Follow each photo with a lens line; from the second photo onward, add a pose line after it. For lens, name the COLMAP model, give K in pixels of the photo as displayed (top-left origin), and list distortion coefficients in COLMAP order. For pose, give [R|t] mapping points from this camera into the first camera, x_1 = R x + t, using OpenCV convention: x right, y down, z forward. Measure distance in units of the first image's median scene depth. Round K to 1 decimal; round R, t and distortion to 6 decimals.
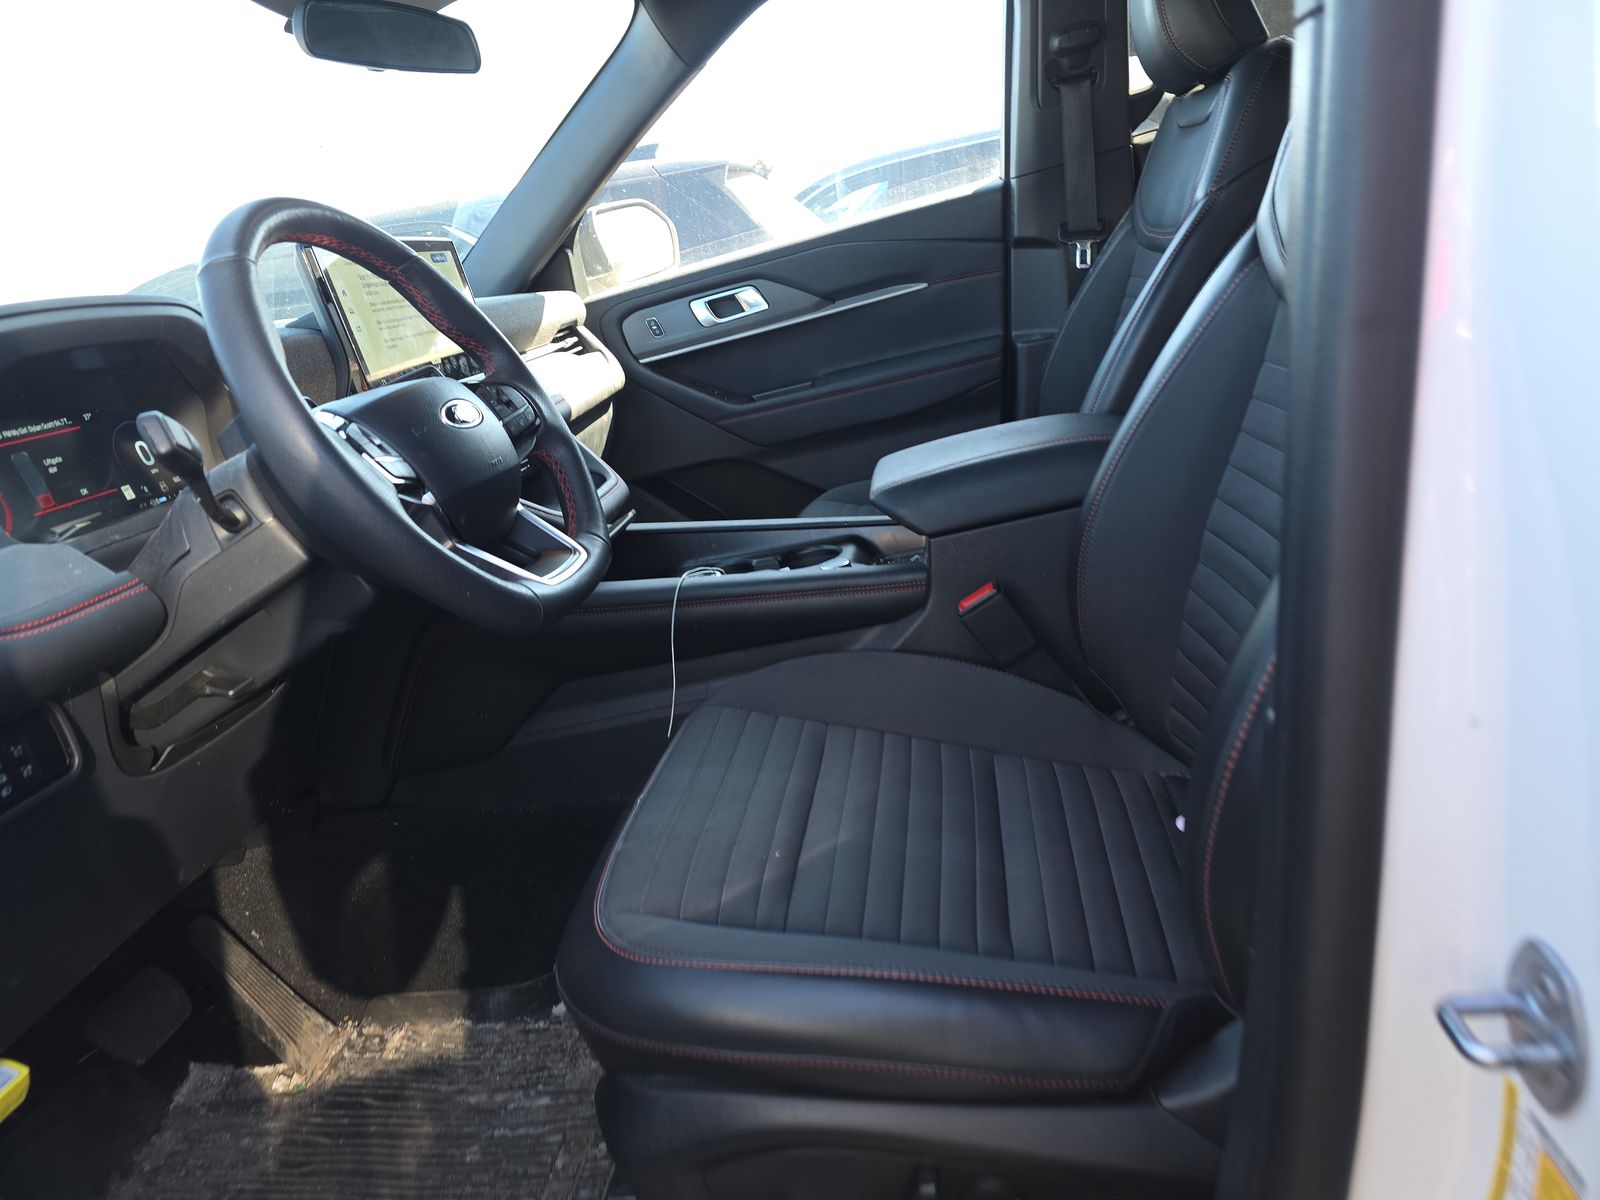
lens RADIAL K [[1056.1, 0, 800.5], [0, 1056.1, 648.2], [0, 0, 1]] dist [0.004043, -0.001709]
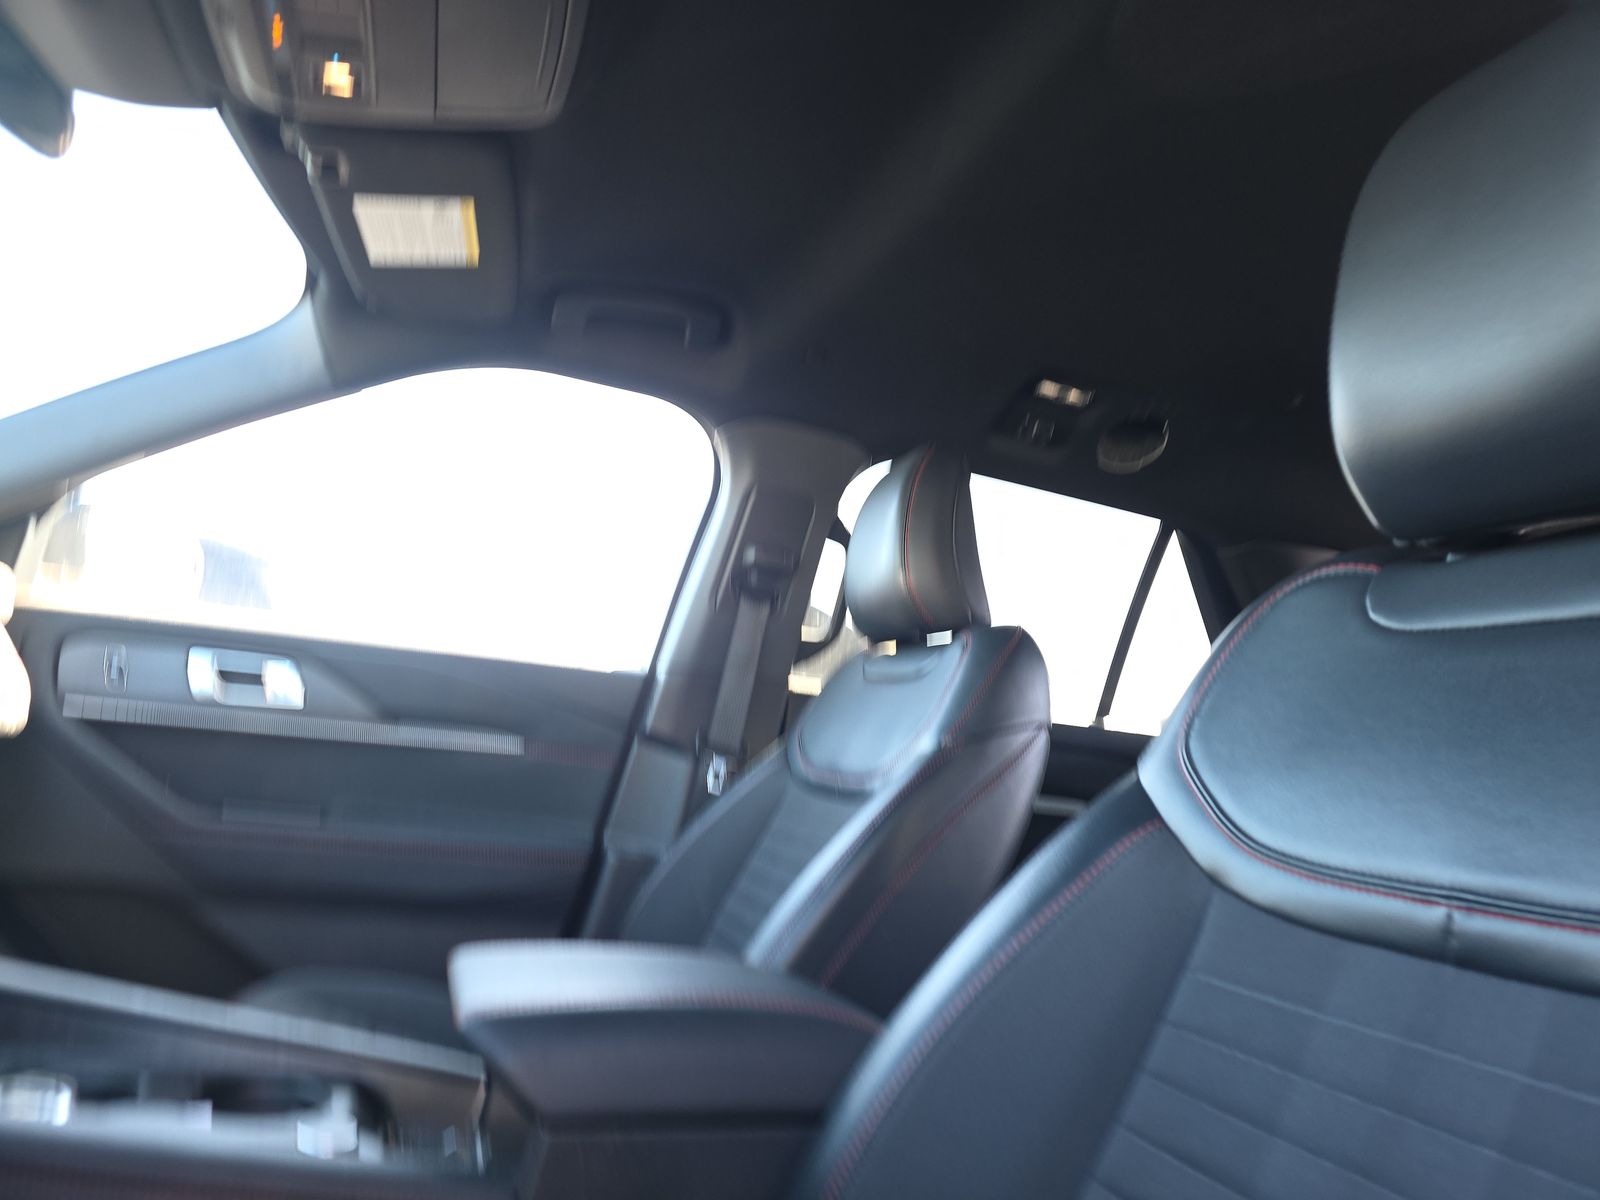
lens RADIAL K [[1056.1, 0, 800.5], [0, 1056.1, 648.2], [0, 0, 1]] dist [0.004043, -0.001709]
pose [[0.838037, 0.380256, 0.391279, -0.047624], [-0.144945, 0.846526, -0.512236, -0.036407], [-0.526008, 0.372559, 0.764536, 0.287660]]
